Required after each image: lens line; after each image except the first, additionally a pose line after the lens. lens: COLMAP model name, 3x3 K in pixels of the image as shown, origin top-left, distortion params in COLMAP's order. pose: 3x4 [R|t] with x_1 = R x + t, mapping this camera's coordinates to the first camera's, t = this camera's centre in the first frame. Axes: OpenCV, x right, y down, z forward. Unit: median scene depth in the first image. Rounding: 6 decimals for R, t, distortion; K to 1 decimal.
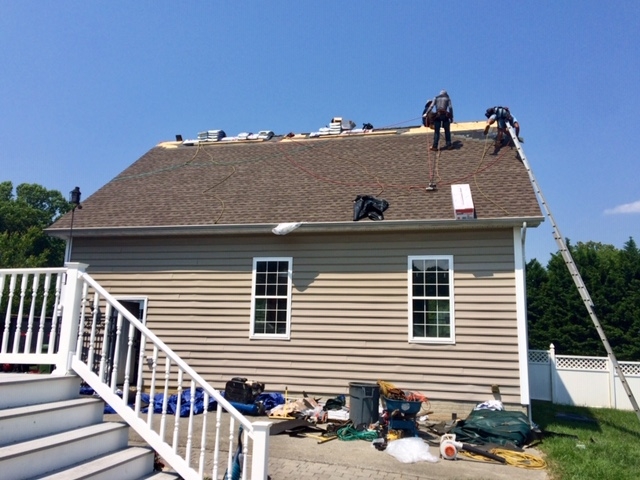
lens RADIAL K [[562.8, 0, 319.4], [0, 562.8, 235.7], [0, 0, 1]] dist [0.057570, -0.004793]
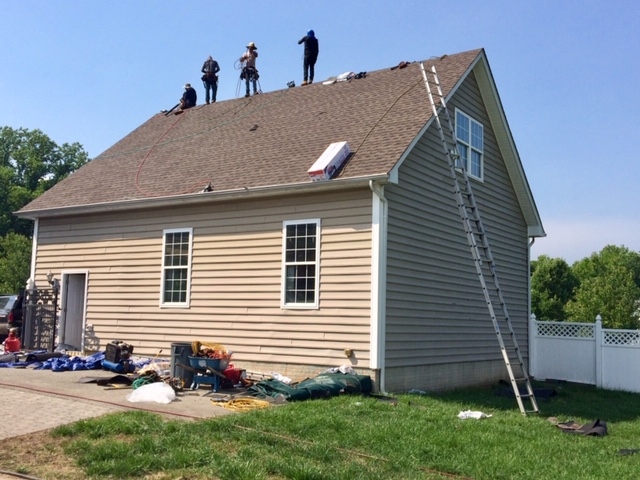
lens RADIAL K [[735.2, 0, 320.9], [0, 735.2, 243.0], [0, 0, 1]] dist [0.026232, 0.000000]
pose [[0.936630, -0.043348, -0.347628, 0.630068], [0.073385, 0.994577, 0.073703, -0.015048], [0.342548, -0.094543, 0.934731, -0.164531]]
